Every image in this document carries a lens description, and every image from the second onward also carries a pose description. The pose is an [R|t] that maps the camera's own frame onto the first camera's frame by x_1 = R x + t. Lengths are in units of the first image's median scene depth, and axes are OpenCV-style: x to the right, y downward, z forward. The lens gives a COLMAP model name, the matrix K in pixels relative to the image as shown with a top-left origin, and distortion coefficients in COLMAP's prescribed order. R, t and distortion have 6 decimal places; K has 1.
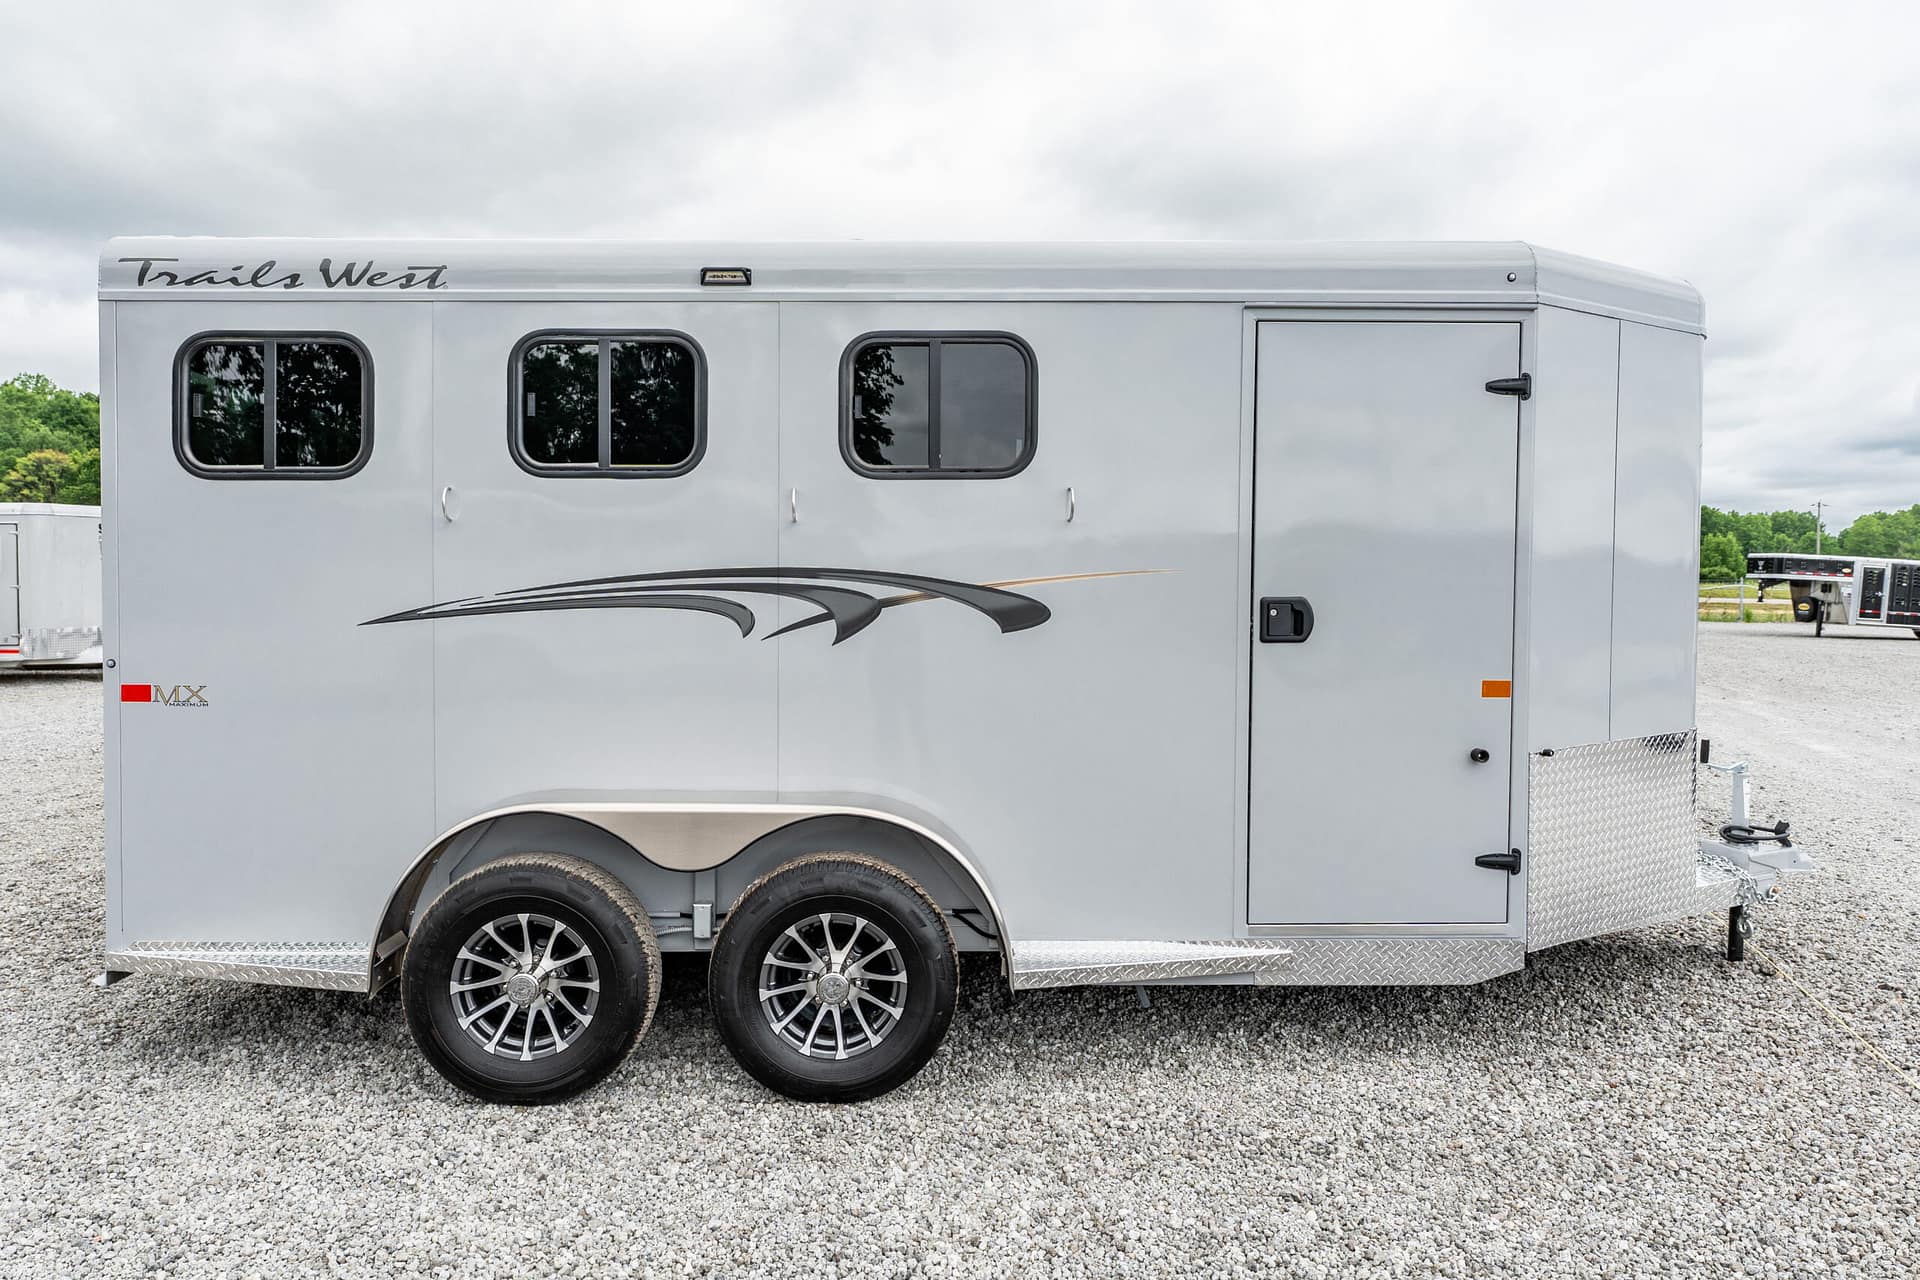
lens RADIAL K [[1064.3, 0, 960.0], [0, 1064.3, 640.0], [0, 0, 1]] dist [0.001364, -0.000593]
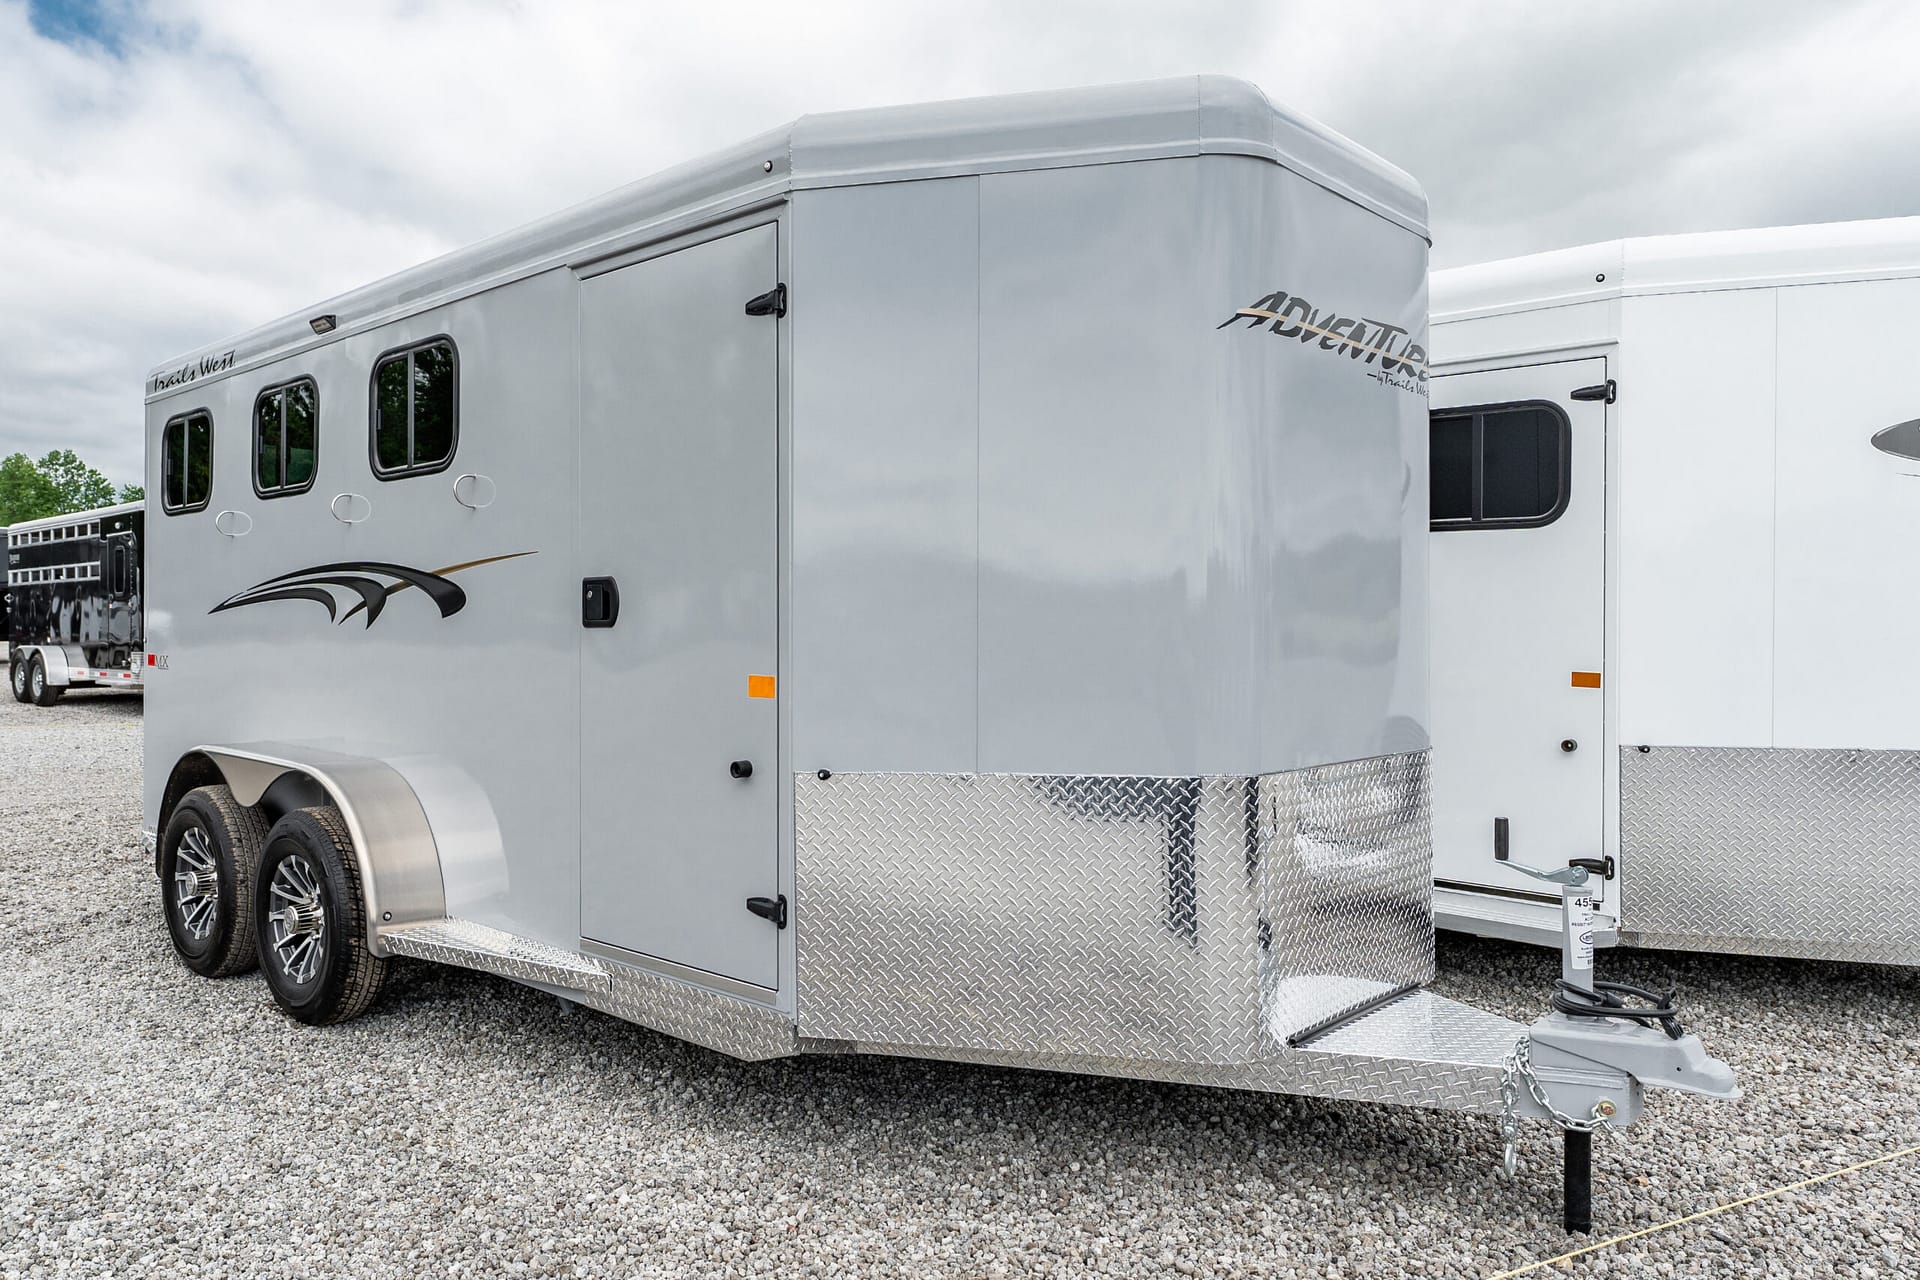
lens RADIAL K [[1398.4, 0, 962.4], [0, 1398.4, 561.0], [0, 0, 1]] dist [-0.004869, -0.004786]
pose [[0.712174, -0.030214, -0.701353, 1.358795], [0.008561, 0.999373, -0.034359, -0.010439], [0.701951, 0.018465, 0.711986, 0.371110]]
